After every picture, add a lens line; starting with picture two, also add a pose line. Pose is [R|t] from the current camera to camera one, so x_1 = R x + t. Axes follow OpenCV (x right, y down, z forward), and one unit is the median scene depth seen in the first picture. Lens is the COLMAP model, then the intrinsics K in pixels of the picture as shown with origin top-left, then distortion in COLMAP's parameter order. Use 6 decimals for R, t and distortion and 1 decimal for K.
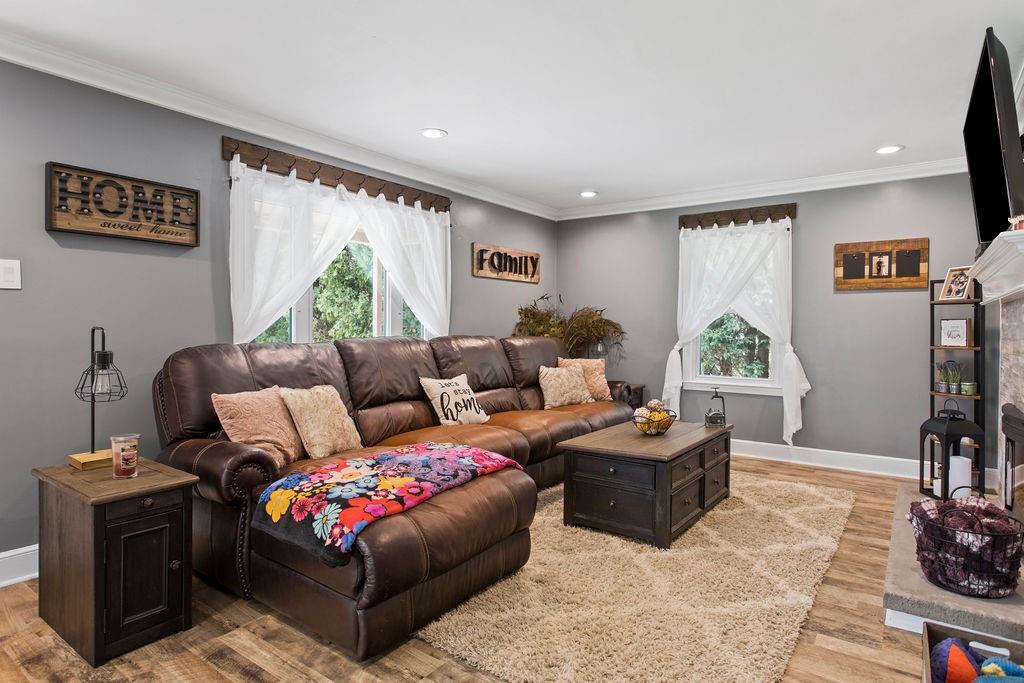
lens RADIAL K [[574.7, 0, 517.3], [0, 574.7, 336.2], [0, 0, 1]] dist [-0.008403, 0.004119]
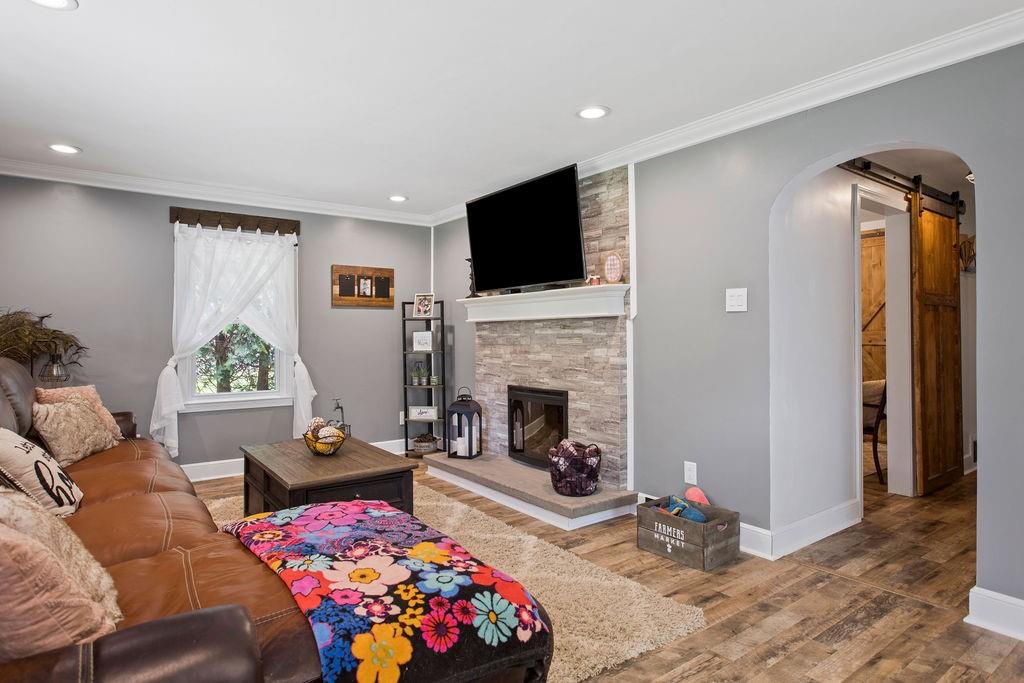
lens RADIAL K [[574.7, 0, 515.7], [0, 574.7, 338.3], [0, 0, 1]] dist [-0.008403, 0.004119]
pose [[0.305194, -0.009793, 0.952240, -0.433644], [0.022911, 0.999733, 0.002938, -0.010756], [-0.952015, 0.020920, 0.305337, 0.326818]]
